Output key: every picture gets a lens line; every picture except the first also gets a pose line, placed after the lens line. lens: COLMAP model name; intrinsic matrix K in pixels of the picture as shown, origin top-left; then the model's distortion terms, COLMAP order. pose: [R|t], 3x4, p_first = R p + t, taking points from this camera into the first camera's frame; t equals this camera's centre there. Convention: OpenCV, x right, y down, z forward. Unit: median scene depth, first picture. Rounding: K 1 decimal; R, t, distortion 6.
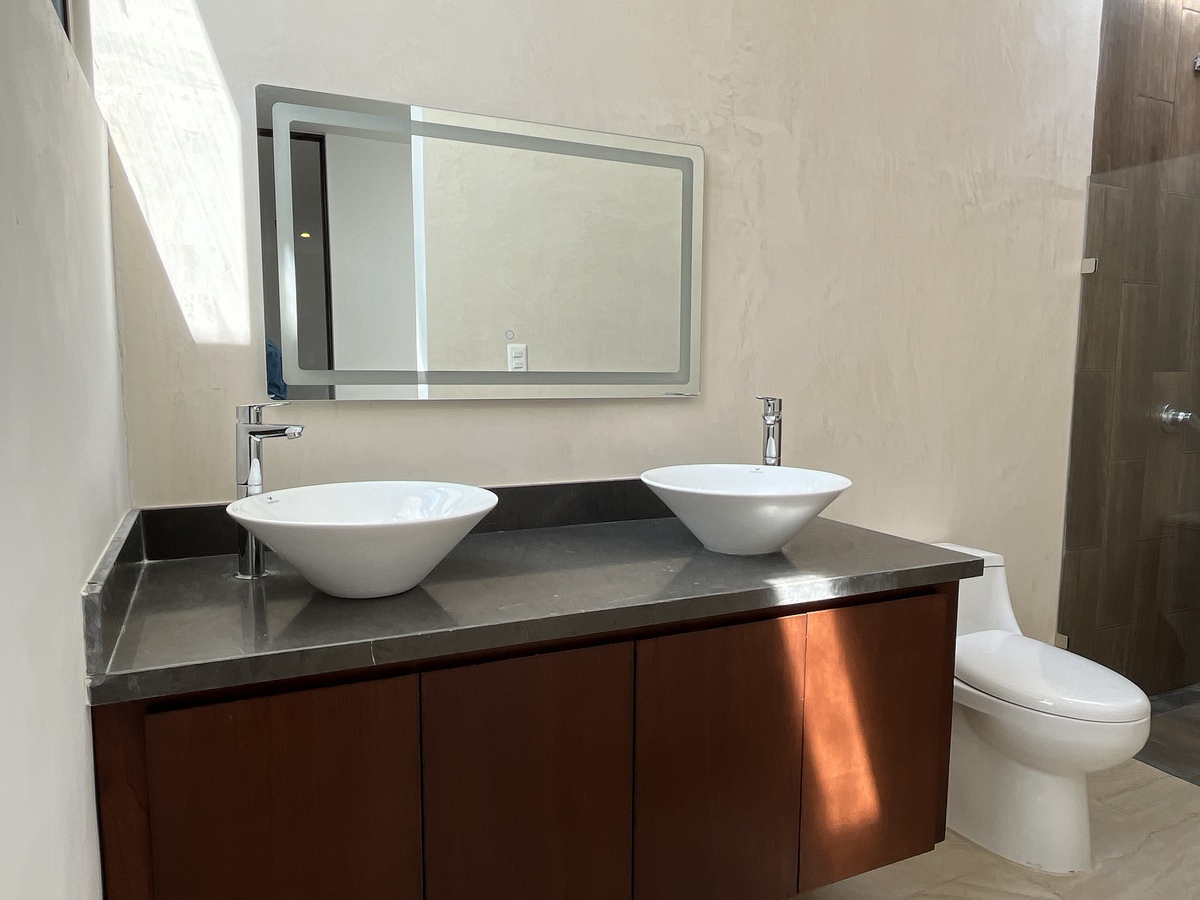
lens RADIAL K [[816.4, 0, 598.2], [0, 816.4, 464.5], [0, 0, 1]] dist [0.001273, -0.003925]
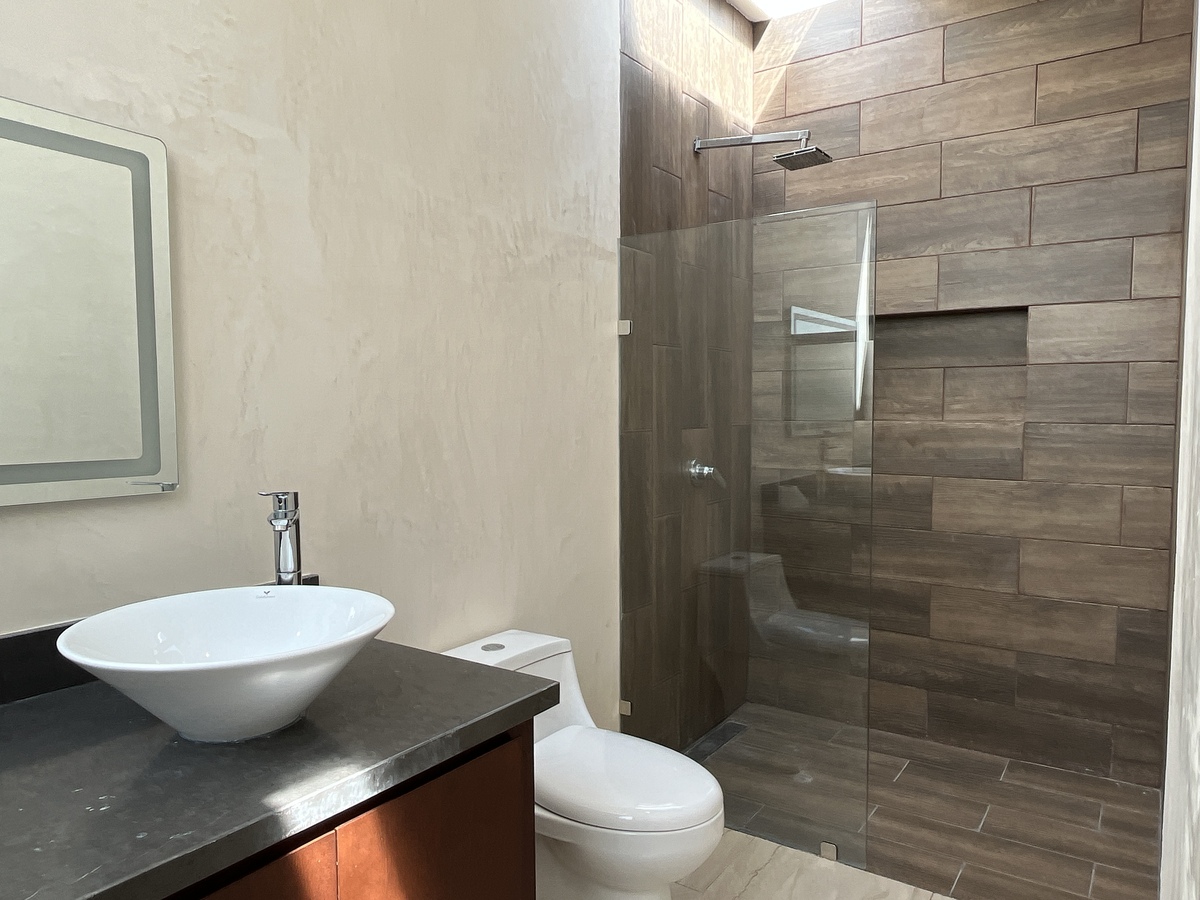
lens RADIAL K [[816.4, 0, 598.2], [0, 816.4, 464.5], [0, 0, 1]] dist [0.001273, -0.003925]
pose [[0.864535, -0.041436, 0.500862, 0.074450], [0.066987, 0.997204, -0.033128, -0.051011], [-0.498089, 0.062192, 0.864893, 0.183585]]
